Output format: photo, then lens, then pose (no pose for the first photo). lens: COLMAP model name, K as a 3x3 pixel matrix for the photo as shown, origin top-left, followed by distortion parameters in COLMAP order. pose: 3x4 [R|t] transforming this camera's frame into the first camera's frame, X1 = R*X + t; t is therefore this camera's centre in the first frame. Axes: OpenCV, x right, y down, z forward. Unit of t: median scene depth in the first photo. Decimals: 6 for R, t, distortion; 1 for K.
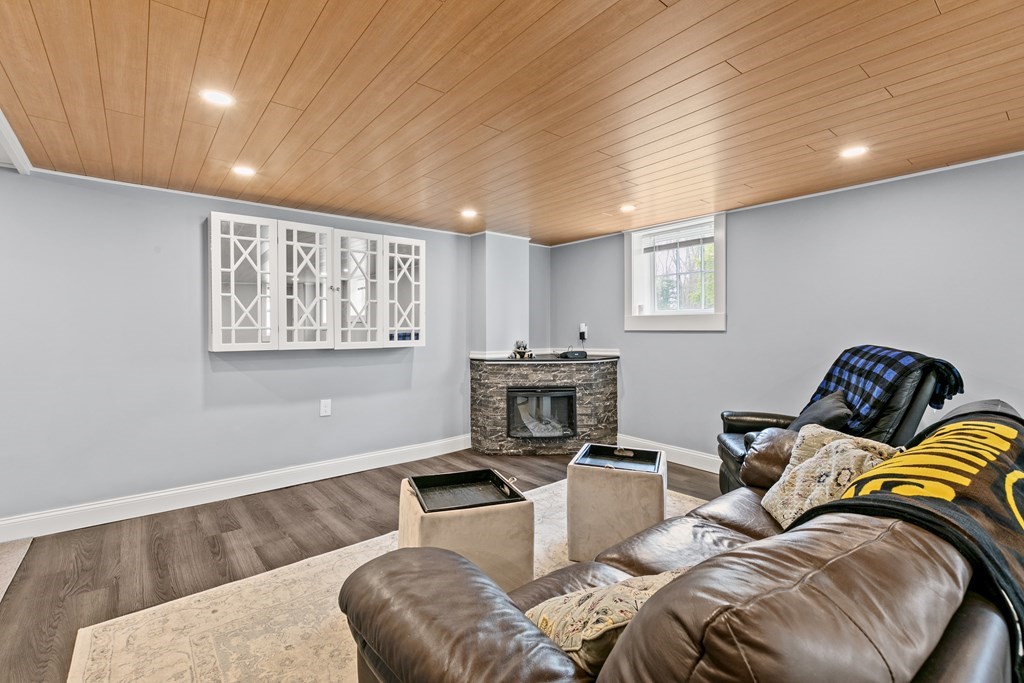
lens RADIAL K [[462.5, 0, 509.1], [0, 462.5, 335.0], [0, 0, 1]] dist [-0.000695, 0.000046]
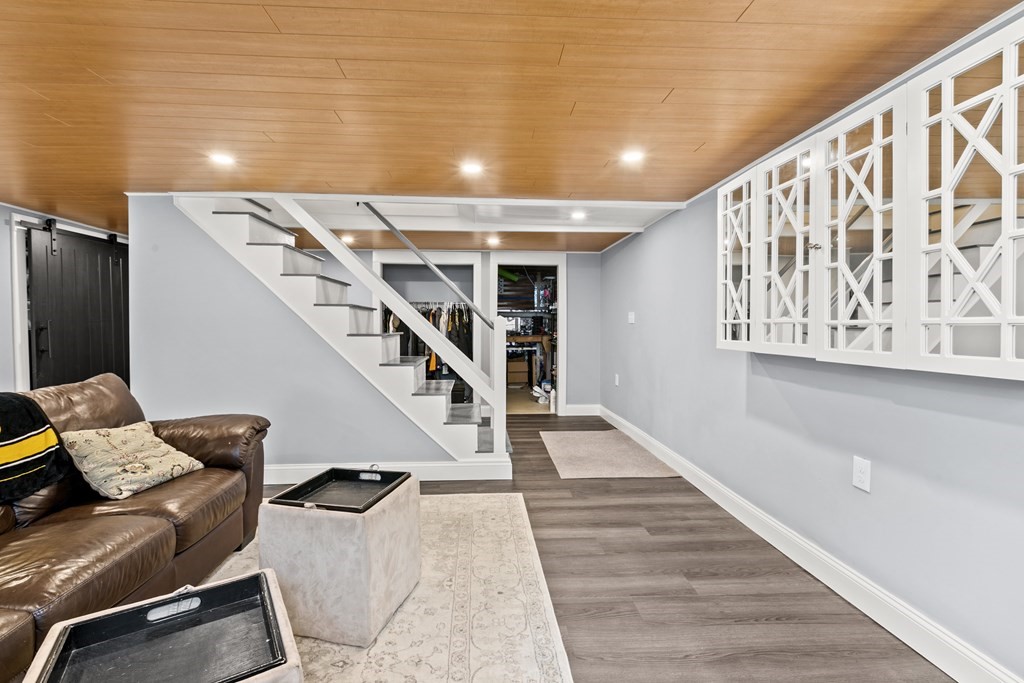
lens RADIAL K [[462.5, 0, 509.5], [0, 462.5, 336.3], [0, 0, 1]] dist [-0.000695, 0.000046]
pose [[-0.587006, 0.020132, -0.809332, 0.204547], [-0.012071, 0.999362, 0.033614, -0.008178], [0.809493, 0.029501, -0.586388, 0.784900]]
